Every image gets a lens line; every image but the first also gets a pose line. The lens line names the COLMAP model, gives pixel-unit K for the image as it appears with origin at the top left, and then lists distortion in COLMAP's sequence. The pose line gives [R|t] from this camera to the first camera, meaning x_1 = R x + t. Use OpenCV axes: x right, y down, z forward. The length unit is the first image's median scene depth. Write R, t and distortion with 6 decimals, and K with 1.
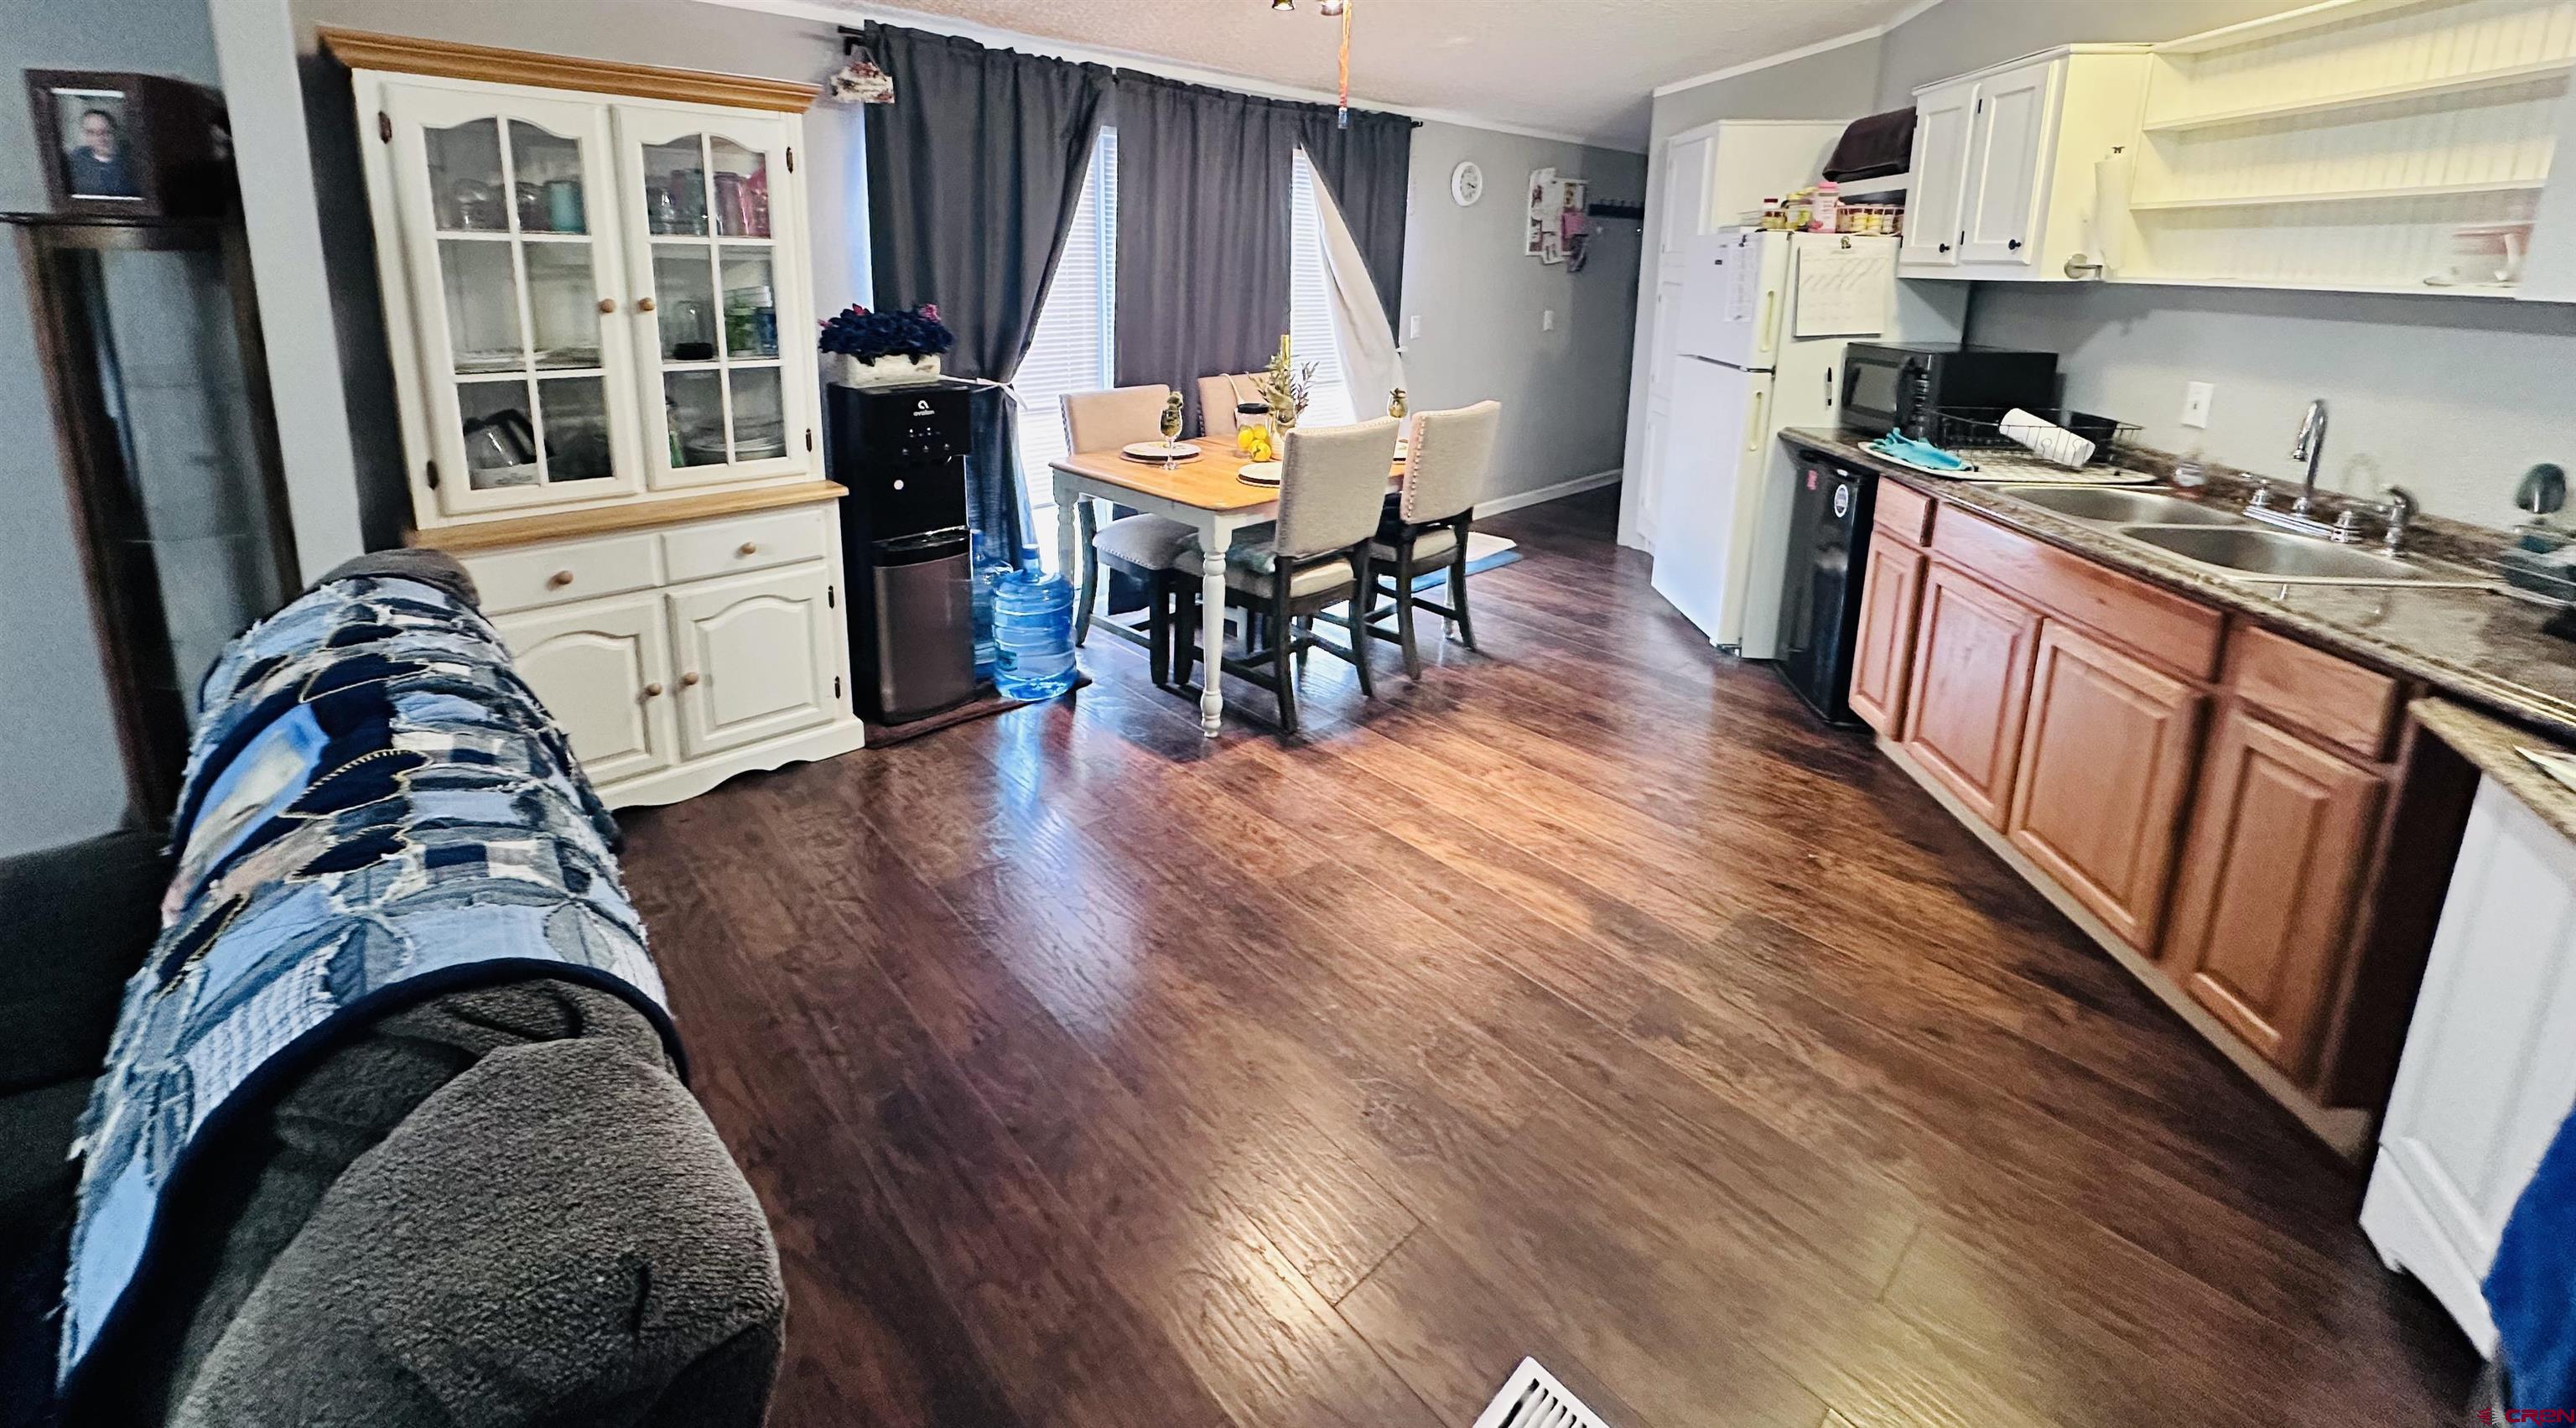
lens RADIAL K [[1025.9, 0, 1284.6], [0, 1025.9, 458.1], [0, 0, 1]] dist [-0.001155, -0.000094]
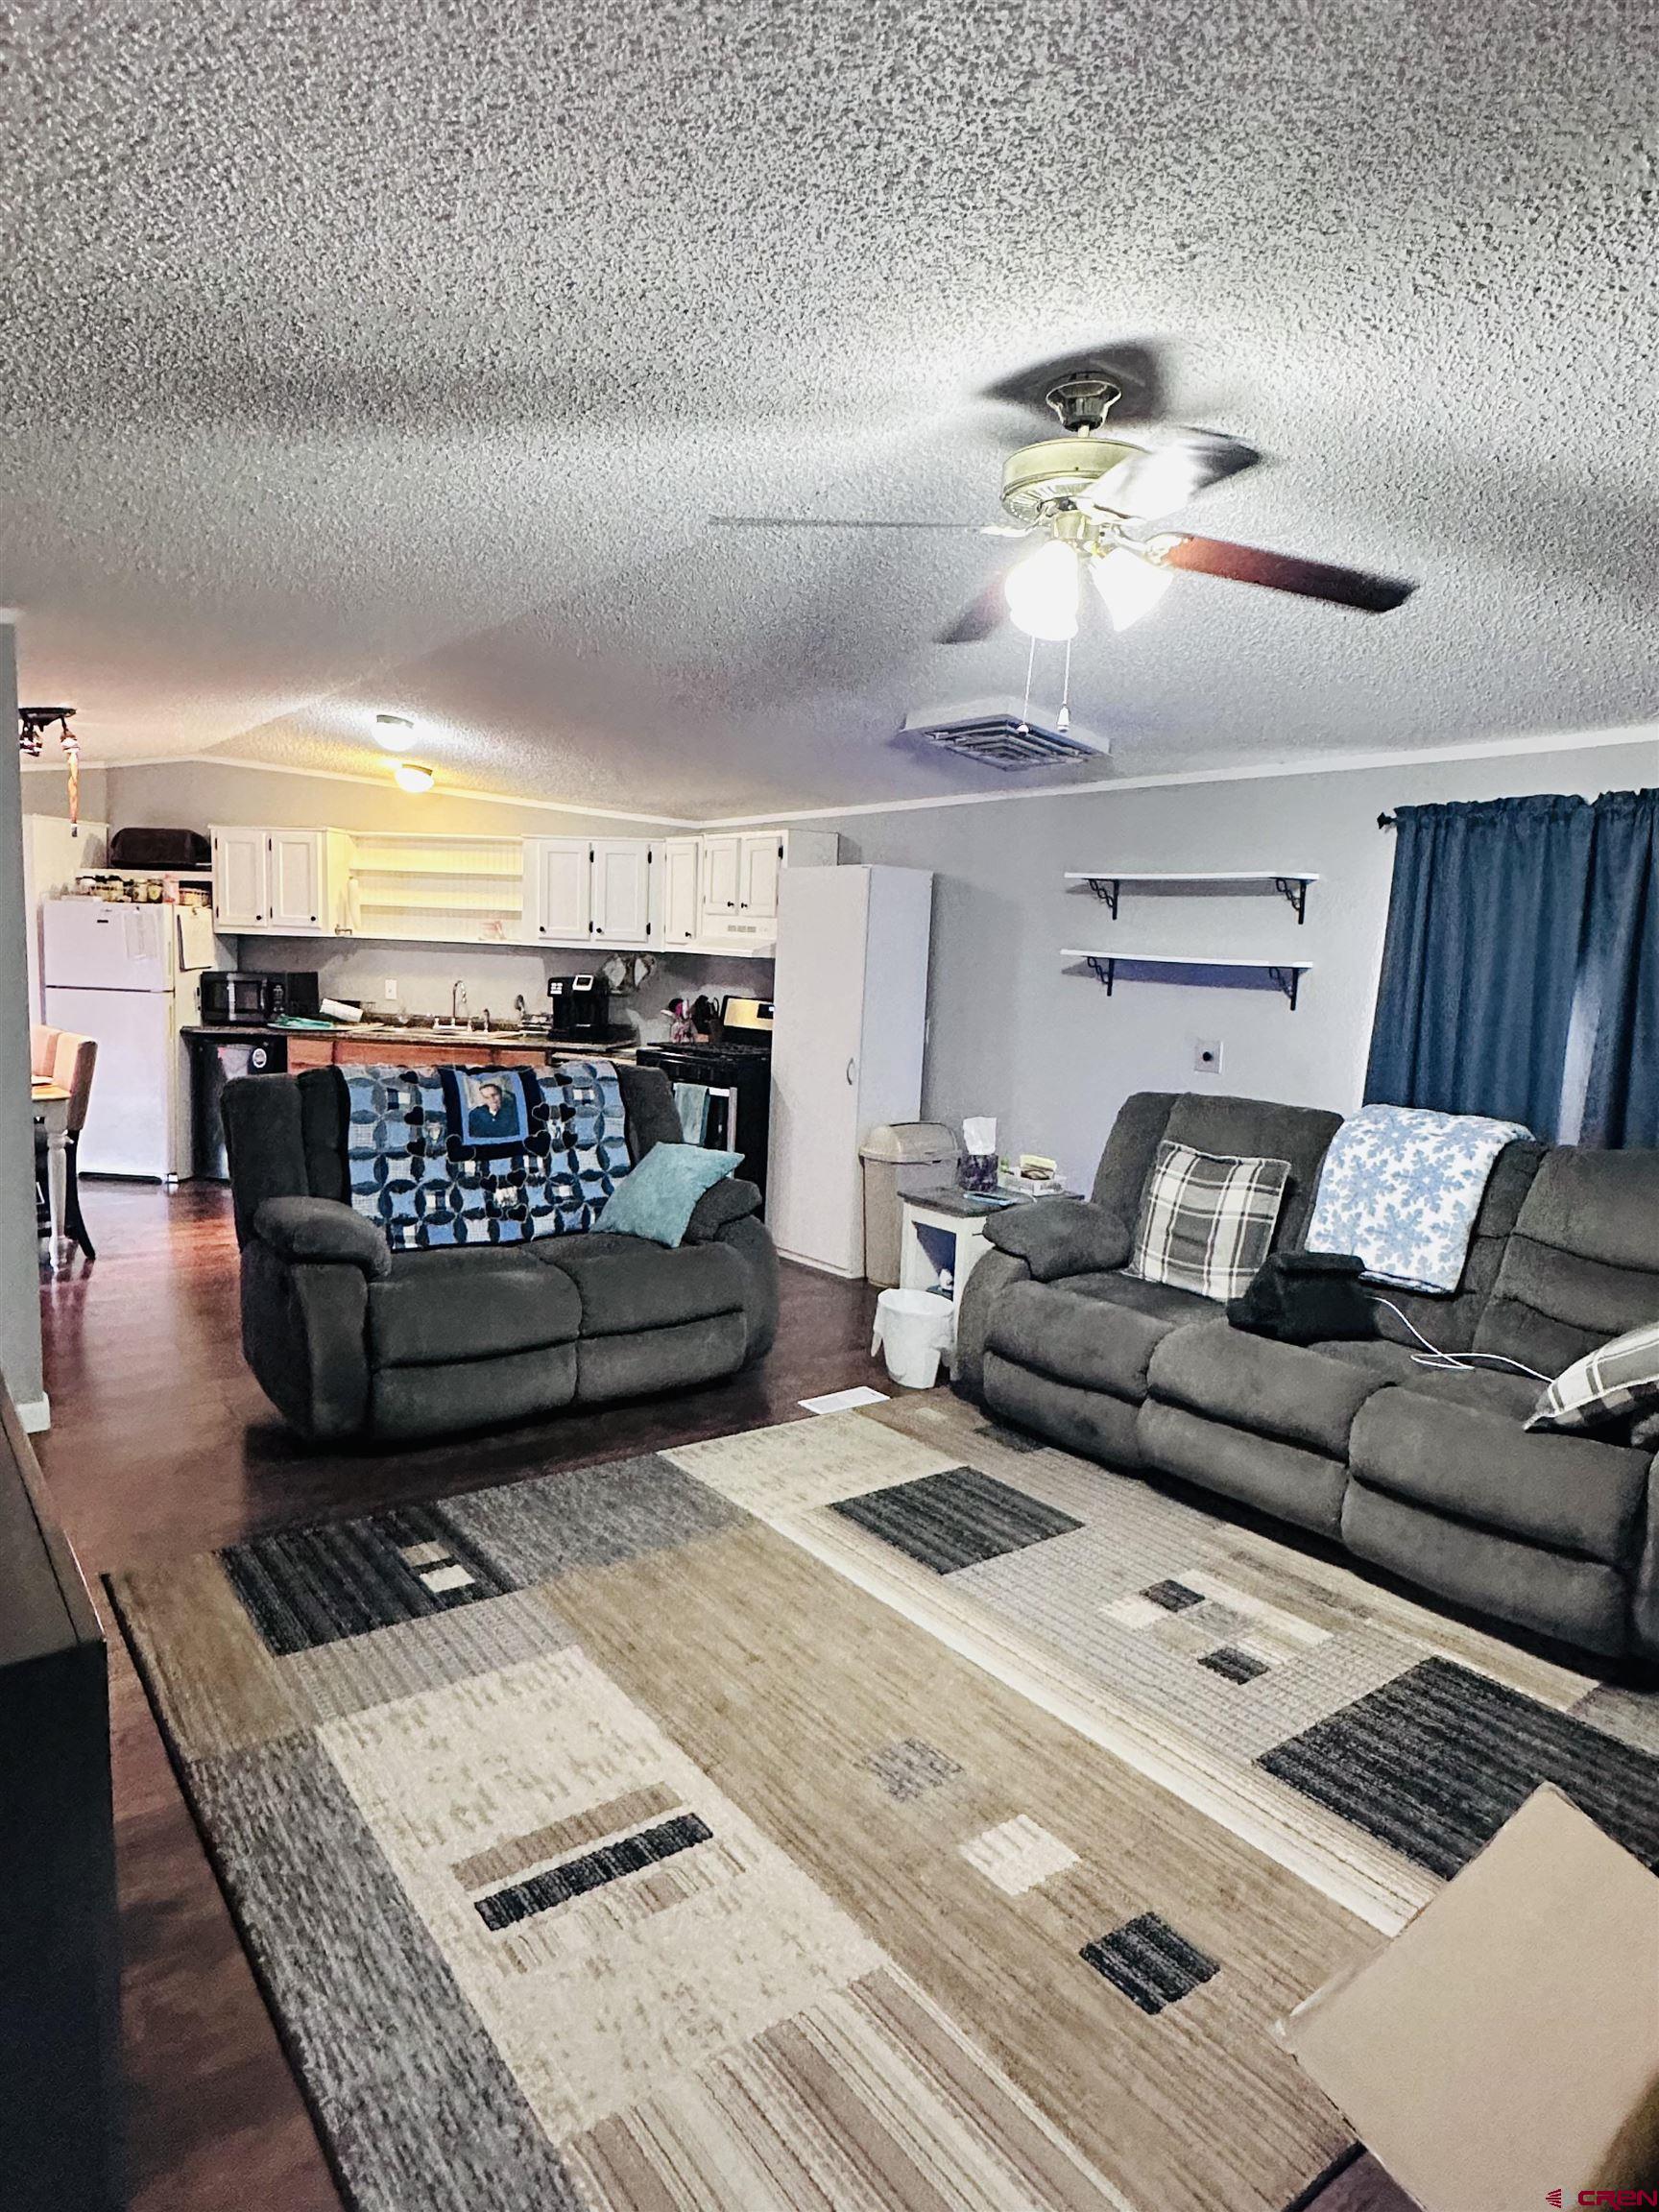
lens RADIAL K [[1301.5, 0, 830.2], [0, 1301.5, 1113.6], [0, 0, 1]] dist [-0.004164, -0.000692]
pose [[0.097133, -0.140432, 0.985314, -1.797504], [0.155896, 0.979922, 0.124295, 0.010184], [-0.982986, 0.141533, 0.117075, -0.257236]]
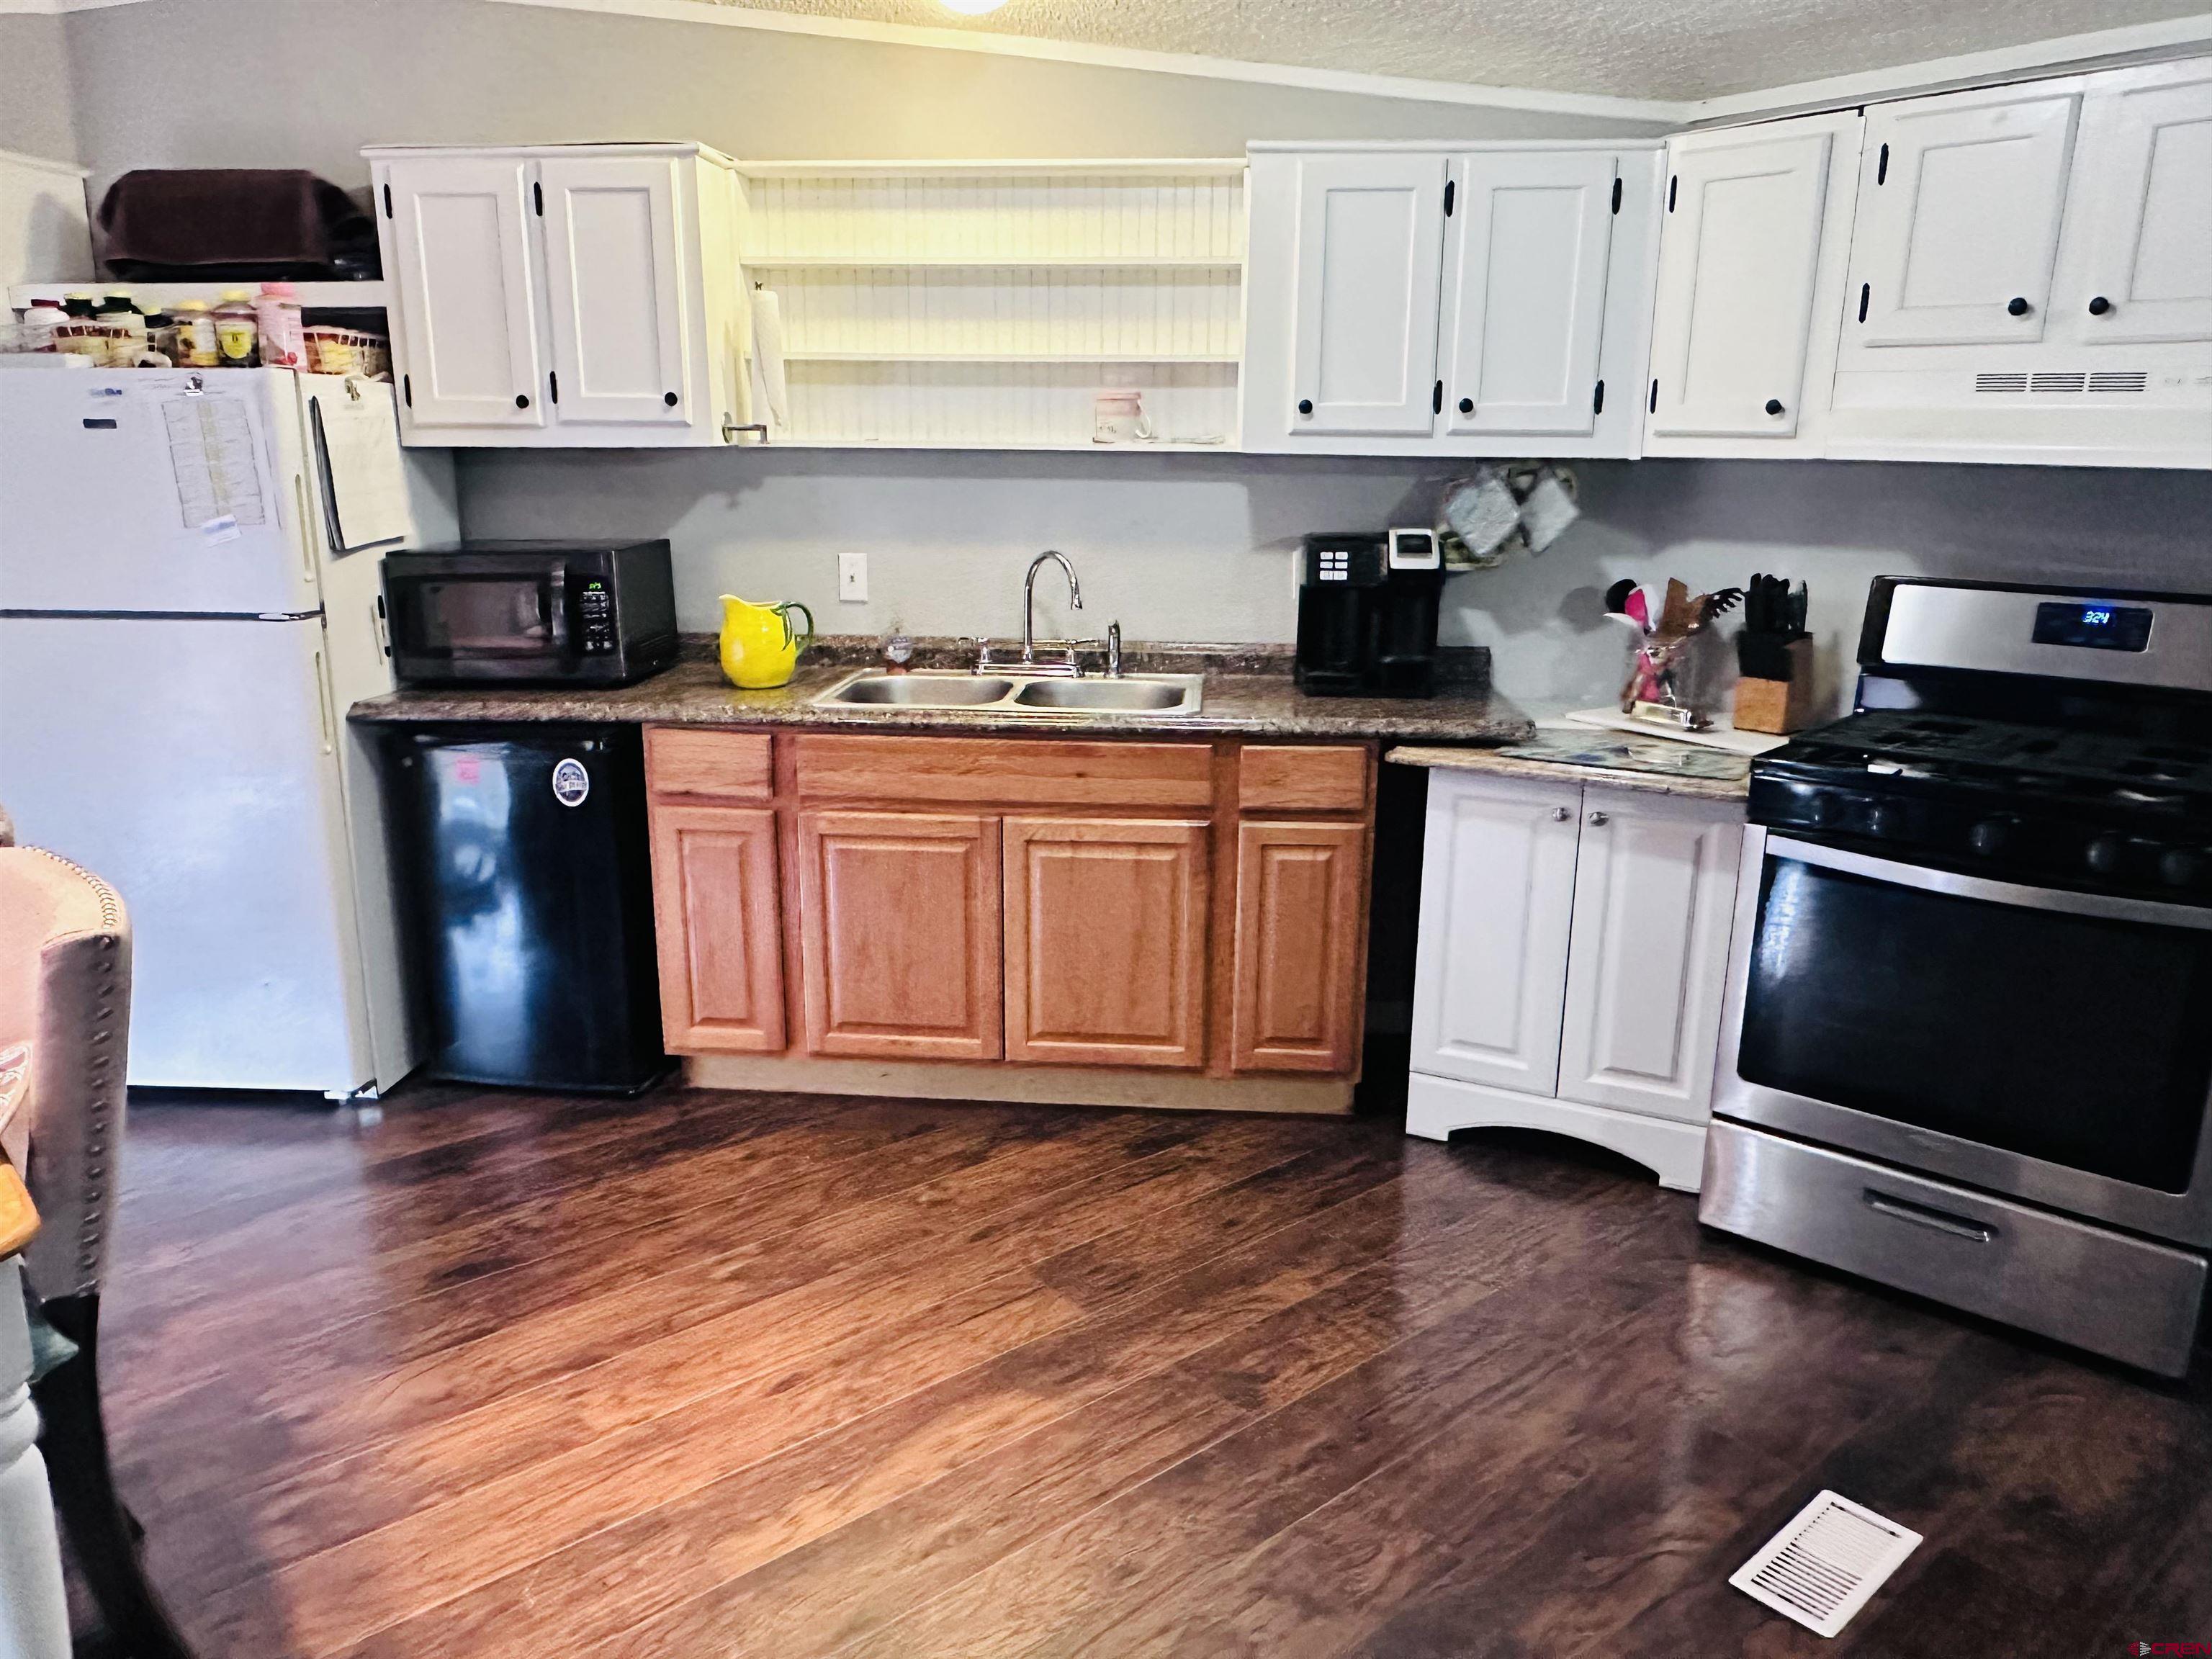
lens RADIAL K [[1554.7, 0, 1096.3], [0, 1554.7, 841.5], [0, 0, 1]] dist [-0.003502, 0.004119]
pose [[0.049427, -0.264615, 0.963087, -0.486610], [0.186713, 0.949714, 0.251358, -0.127322], [-0.981170, 0.167397, 0.096348, 0.634304]]
